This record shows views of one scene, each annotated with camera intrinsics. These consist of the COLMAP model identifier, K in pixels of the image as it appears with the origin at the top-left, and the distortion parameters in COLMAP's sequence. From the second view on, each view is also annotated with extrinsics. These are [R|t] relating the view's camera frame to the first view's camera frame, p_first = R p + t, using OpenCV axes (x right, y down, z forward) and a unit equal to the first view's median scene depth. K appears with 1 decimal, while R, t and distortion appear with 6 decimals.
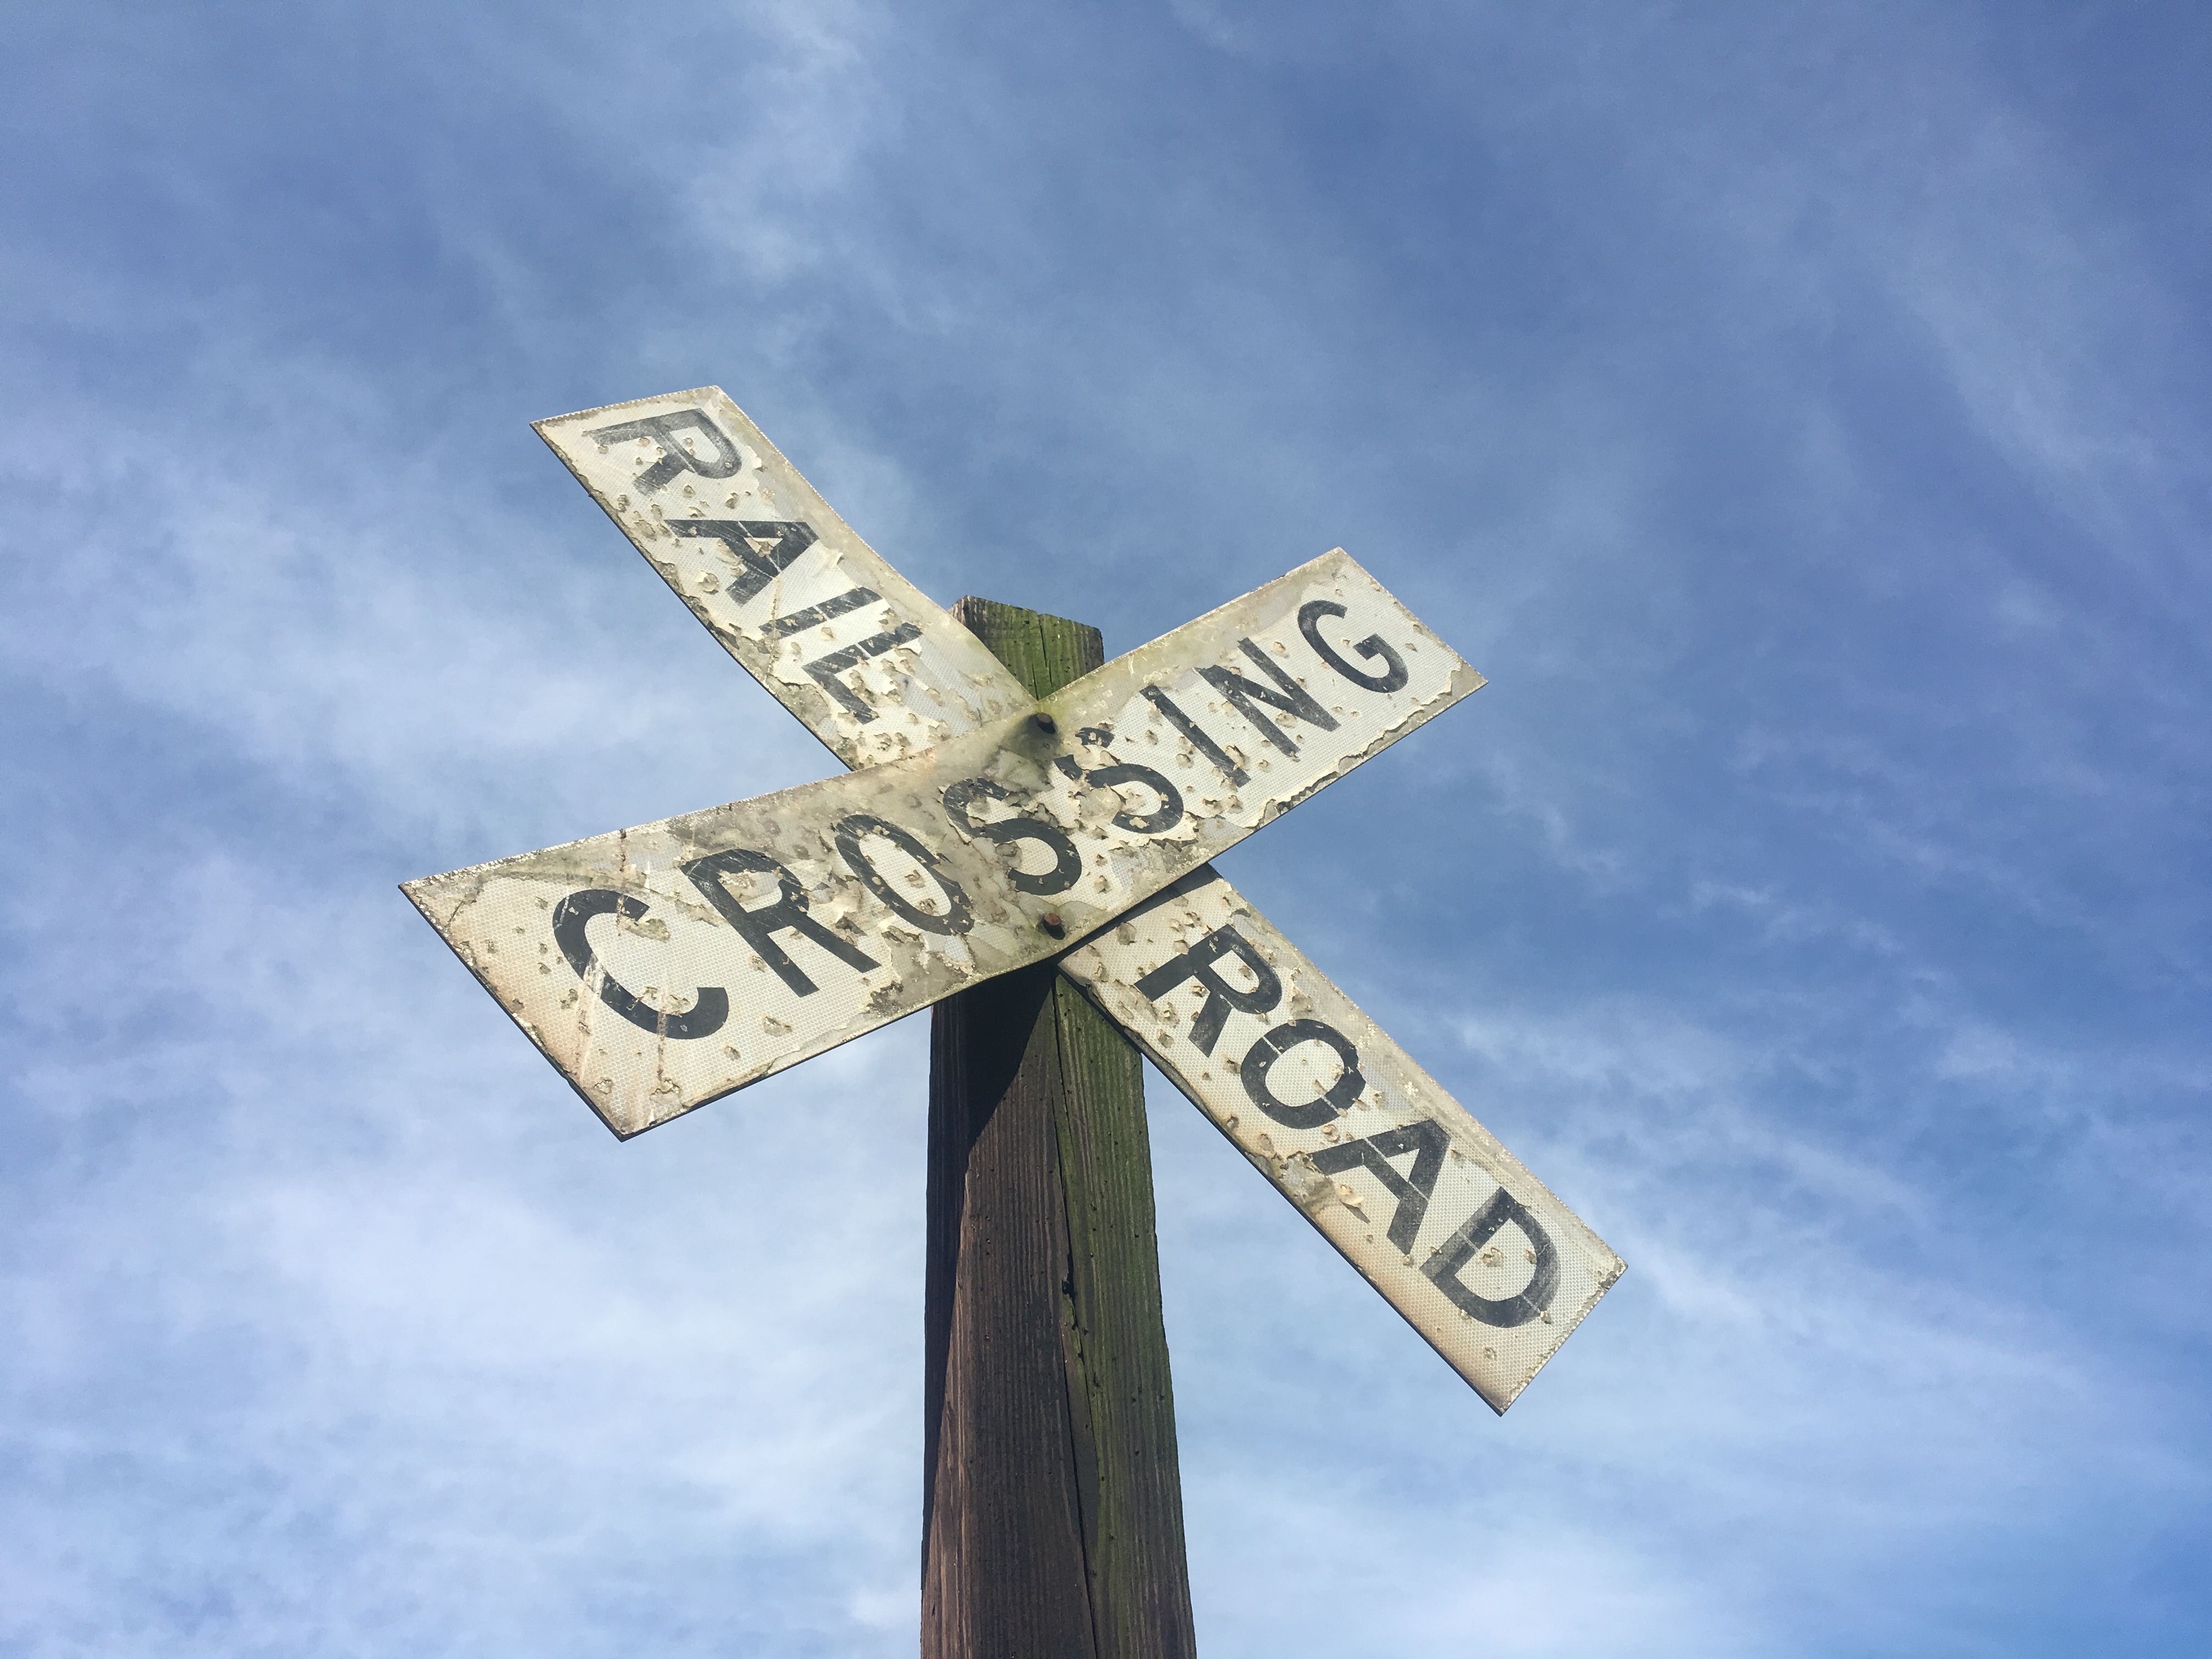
lens RADIAL K [[1893.7, 0, 1100.0], [0, 1893.7, 810.1], [0, 0, 1]] dist [0.075738, -0.085201]
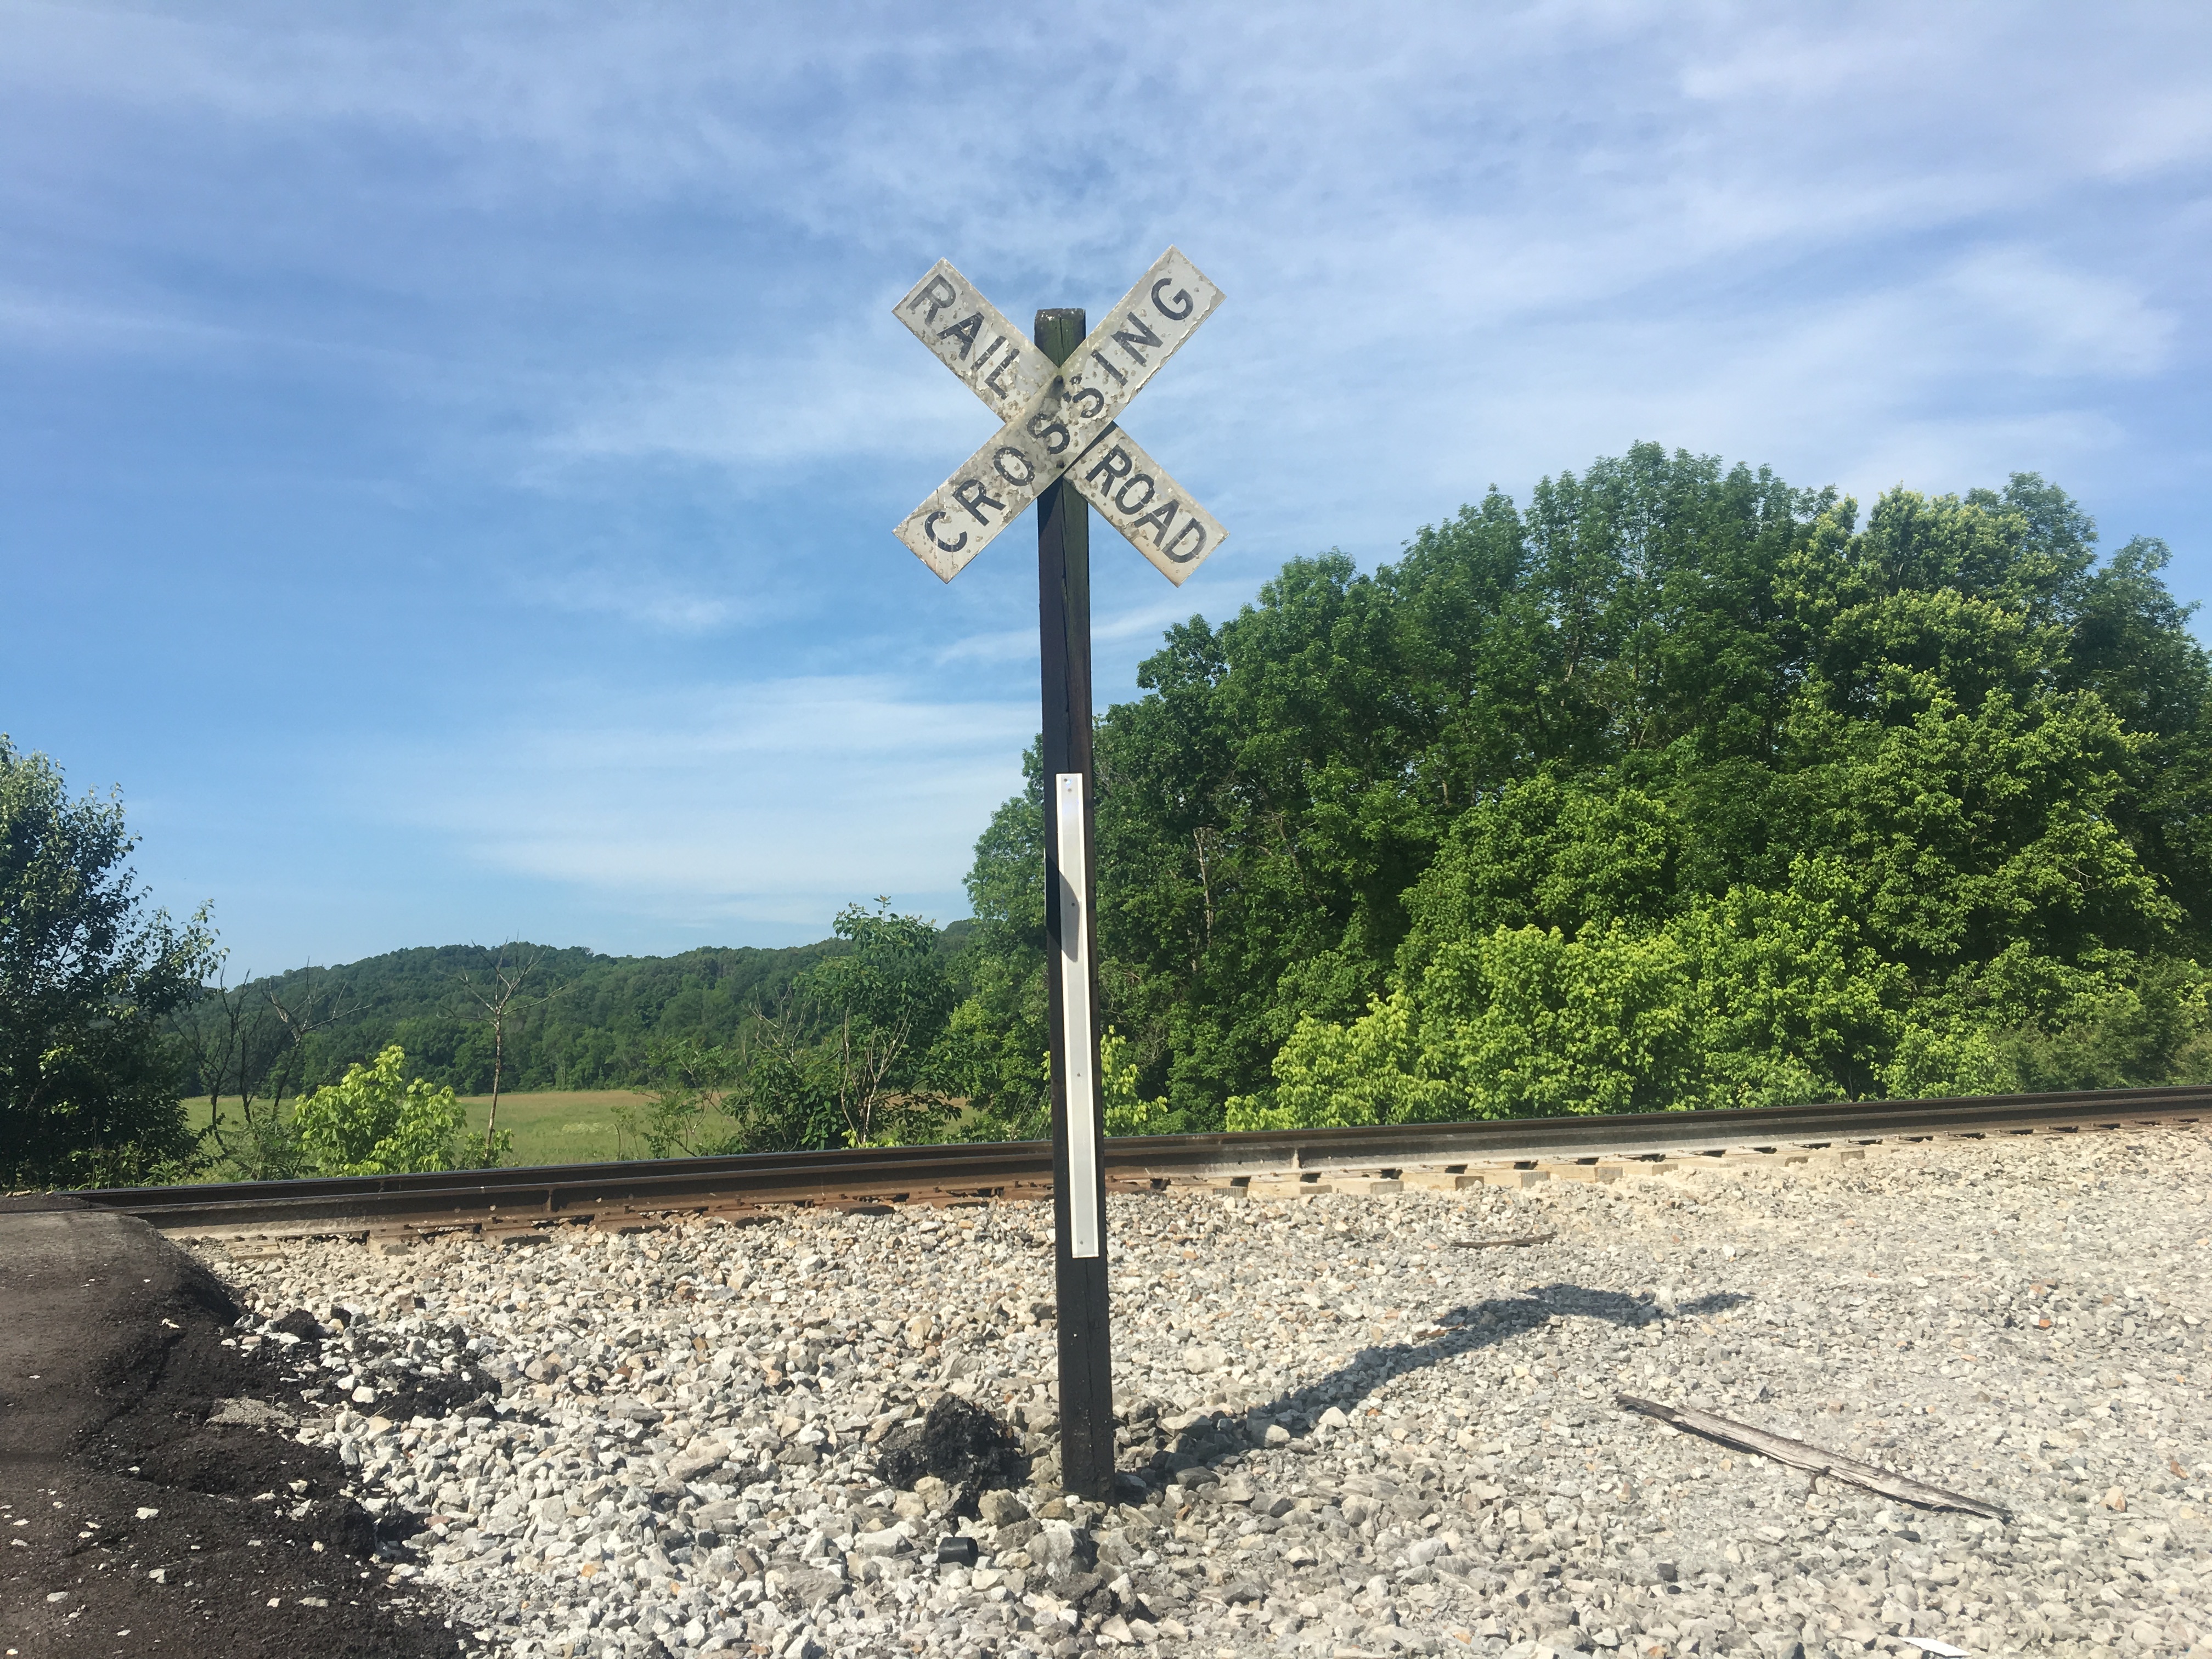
lens RADIAL K [[1893.7, 0, 1088.7], [0, 1893.7, 852.2], [0, 0, 1]] dist [0.075738, -0.085201]
pose [[0.906870, 0.001776, -0.421406, 1.540972], [0.284949, 0.734145, 0.616307, -1.602574], [0.310468, -0.678990, 0.665268, -1.877084]]
